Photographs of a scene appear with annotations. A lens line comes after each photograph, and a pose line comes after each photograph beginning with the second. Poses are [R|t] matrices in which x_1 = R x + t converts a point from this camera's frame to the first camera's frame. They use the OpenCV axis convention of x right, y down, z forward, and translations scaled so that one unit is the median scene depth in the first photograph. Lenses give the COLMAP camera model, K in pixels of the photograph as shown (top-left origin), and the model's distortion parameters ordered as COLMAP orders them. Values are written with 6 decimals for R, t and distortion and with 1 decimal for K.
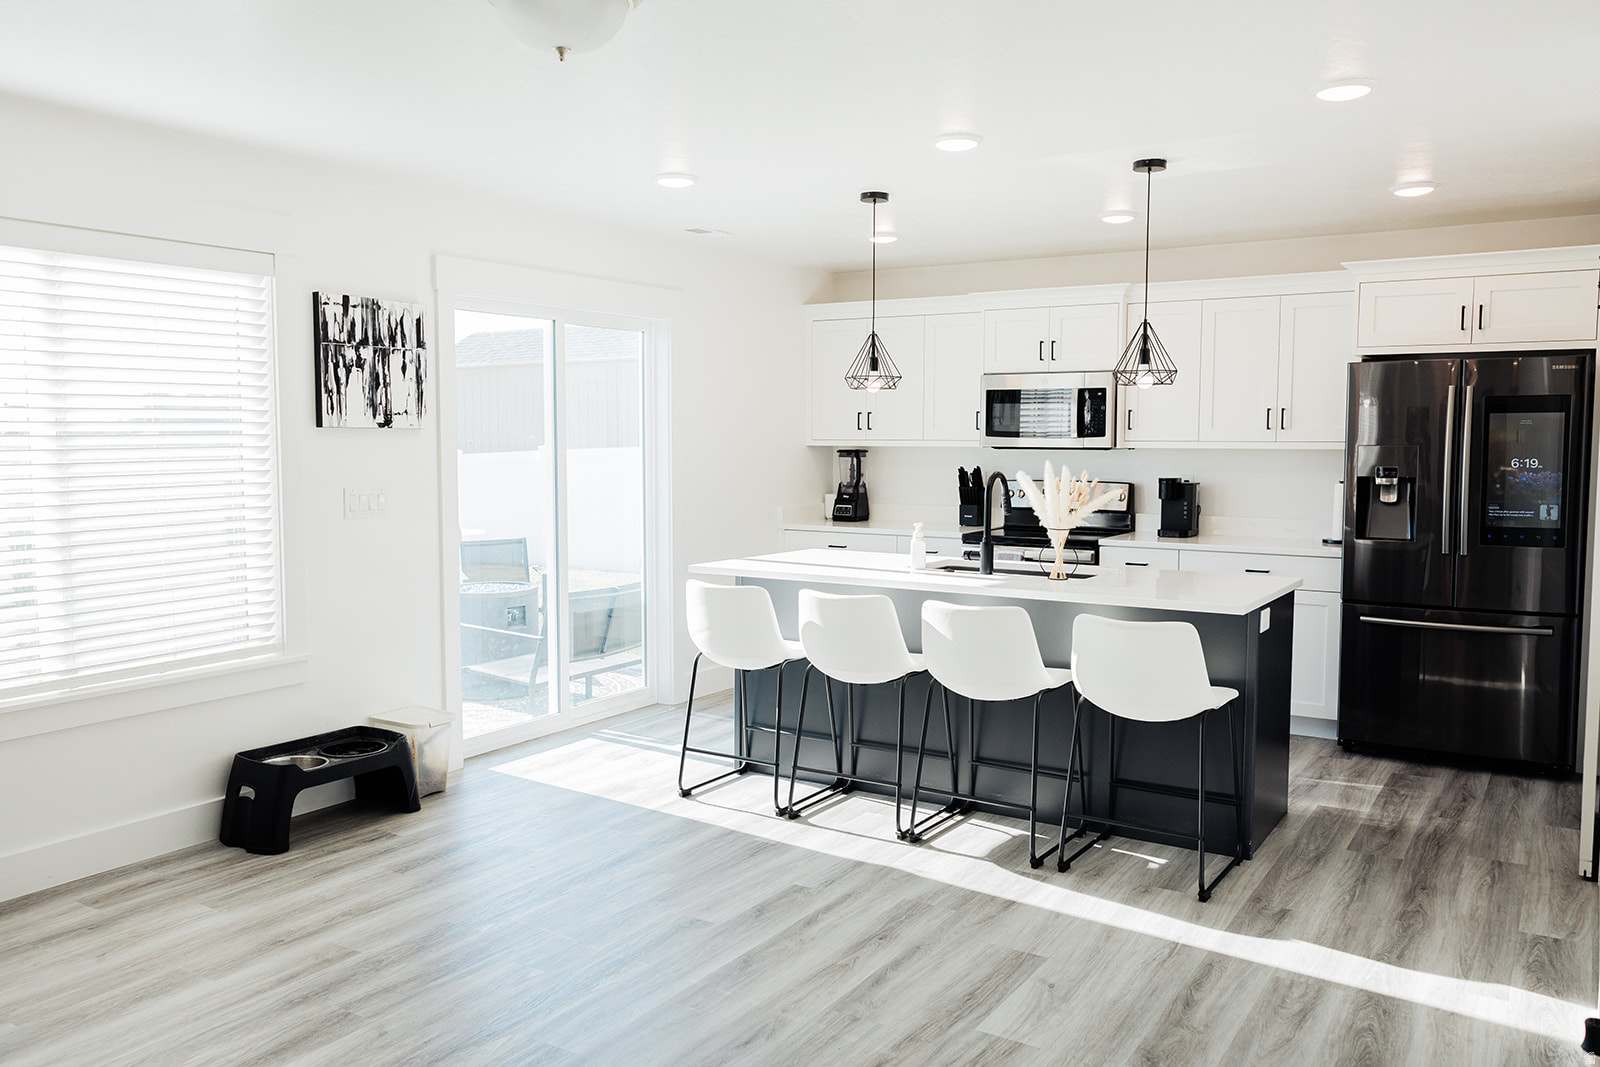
lens RADIAL K [[1246.9, 0, 792.1], [0, 1246.9, 526.5], [0, 0, 1]] dist [0.007925, 0.012753]
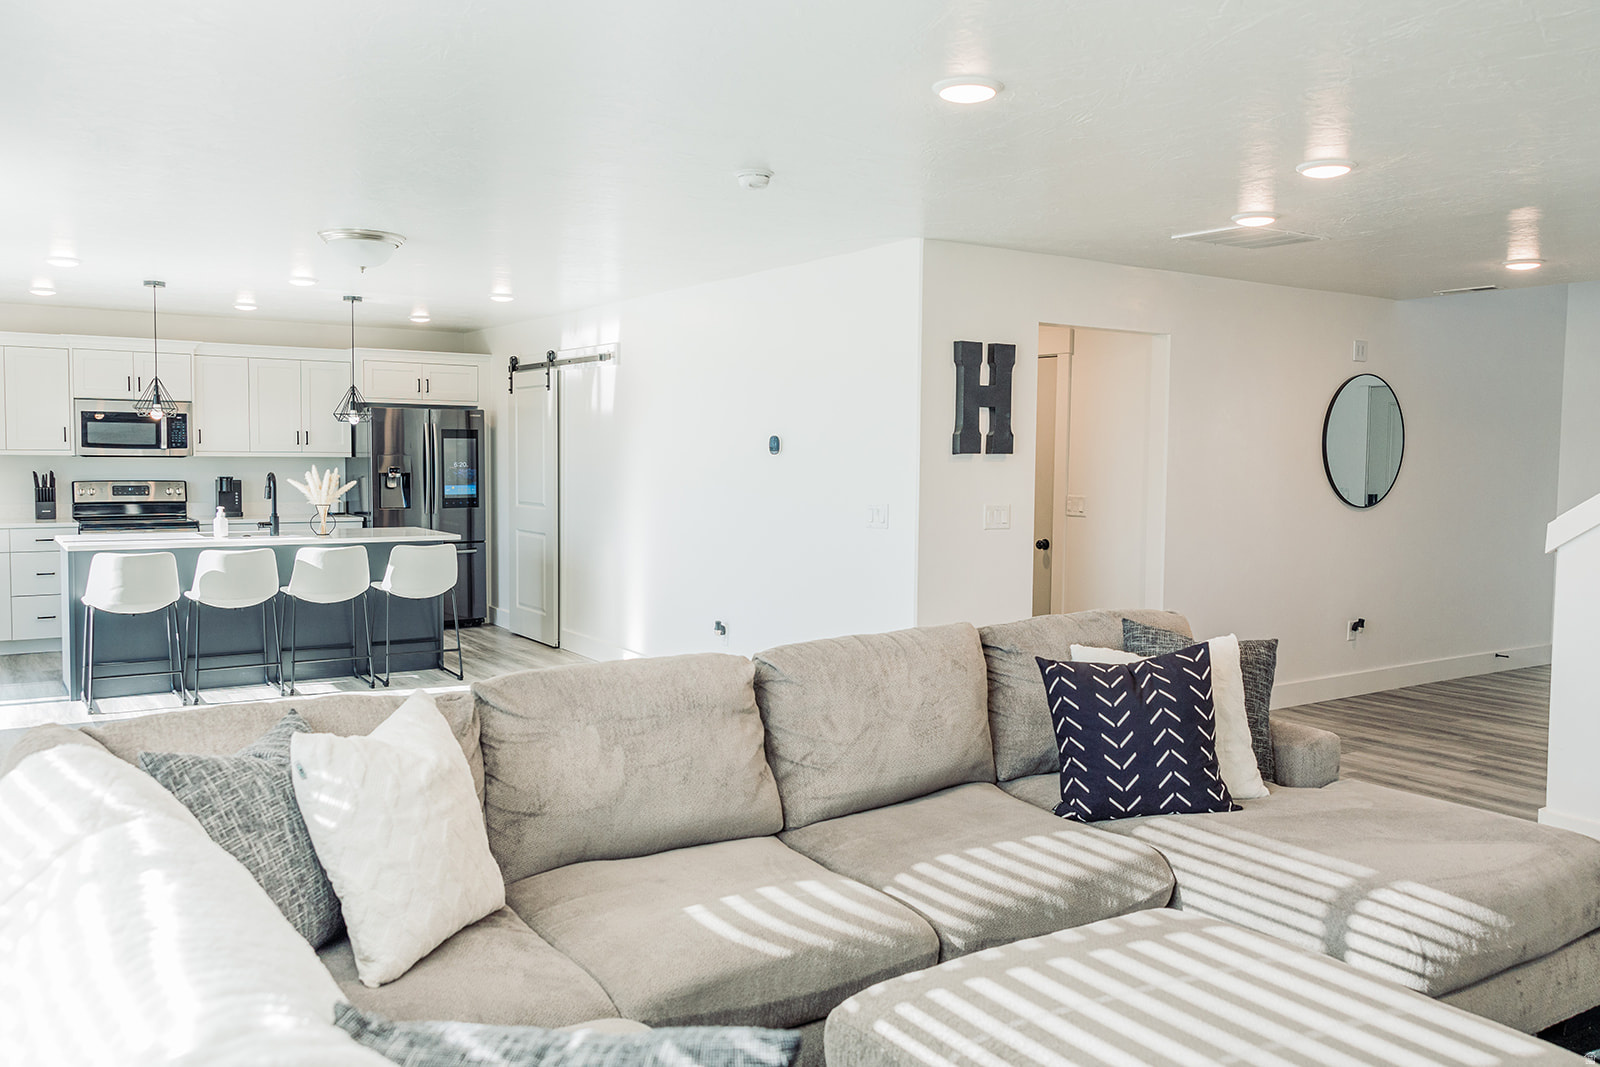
lens RADIAL K [[1246.9, 0, 782.5], [0, 1246.9, 524.2], [0, 0, 1]] dist [0.007925, 0.012753]
pose [[0.414705, -0.052466, 0.908442, -1.009666], [0.055415, 0.997940, 0.032338, 0.006979], [-0.908267, 0.036930, 0.416758, -0.260169]]
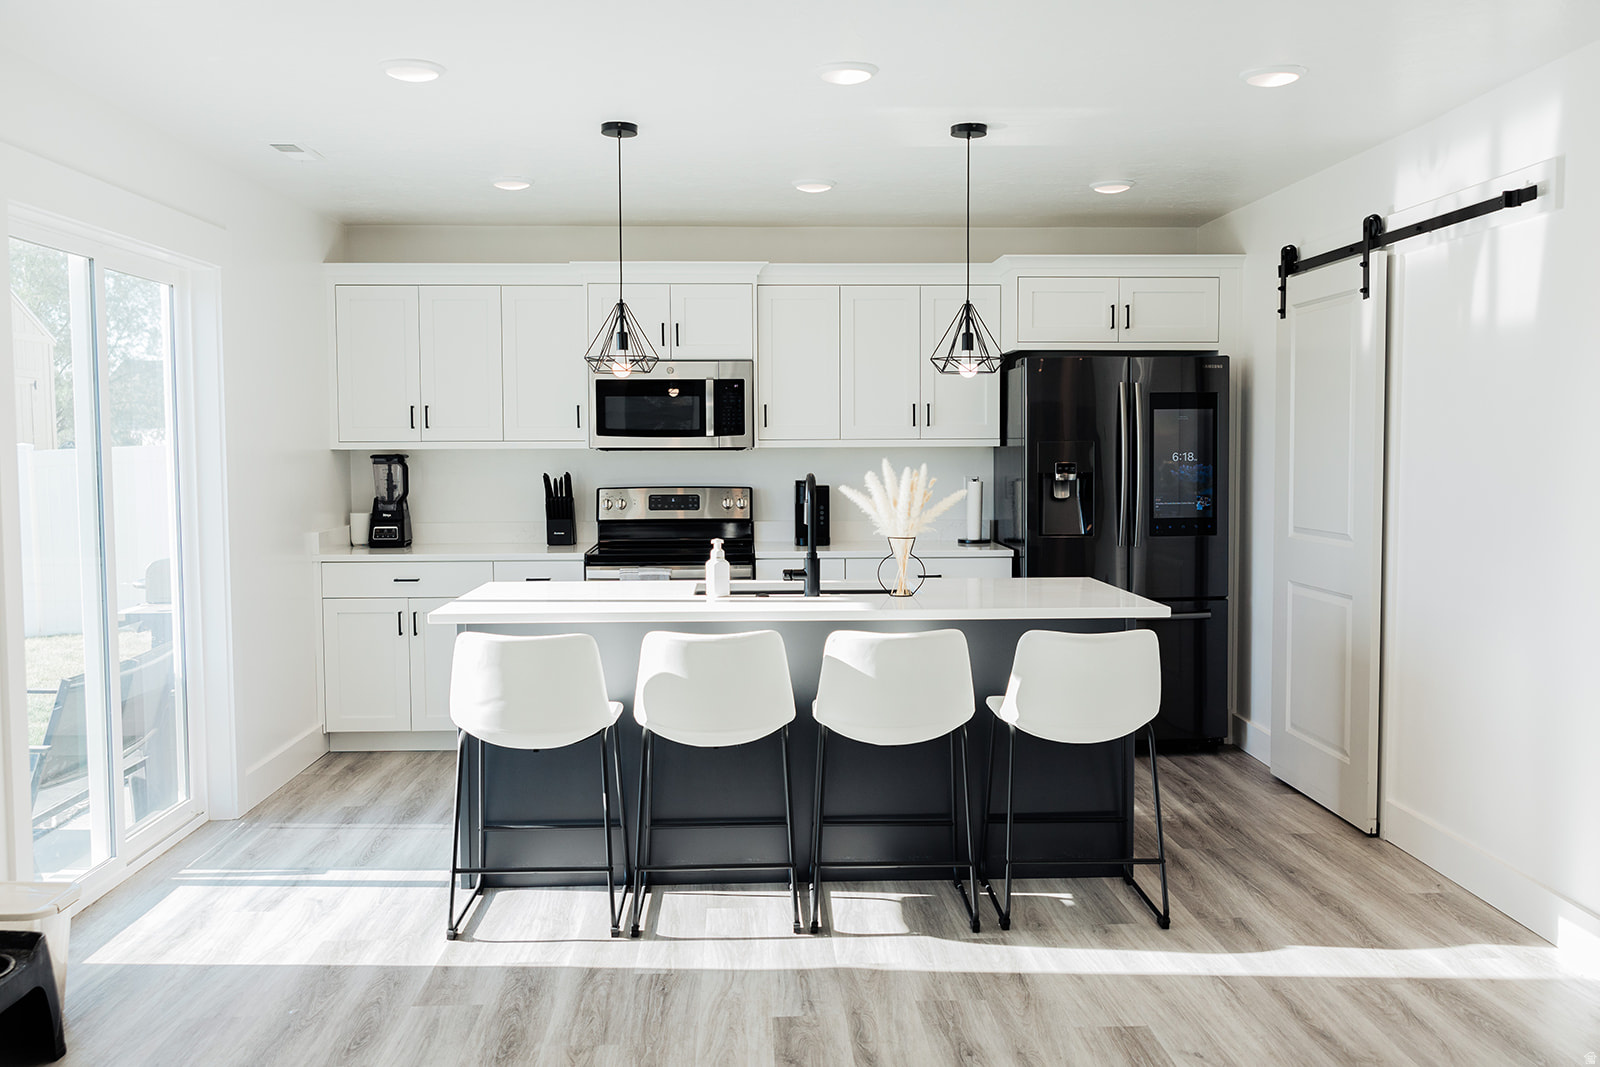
lens RADIAL K [[1393.7, 0, 795.3], [0, 1393.7, 528.3], [0, 0, 1]] dist [-0.002419, 0.015976]
pose [[0.823845, -0.041954, 0.565260, -0.368666], [0.048408, 0.998821, 0.003581, -0.010790], [-0.564744, 0.024413, 0.824905, 0.230508]]
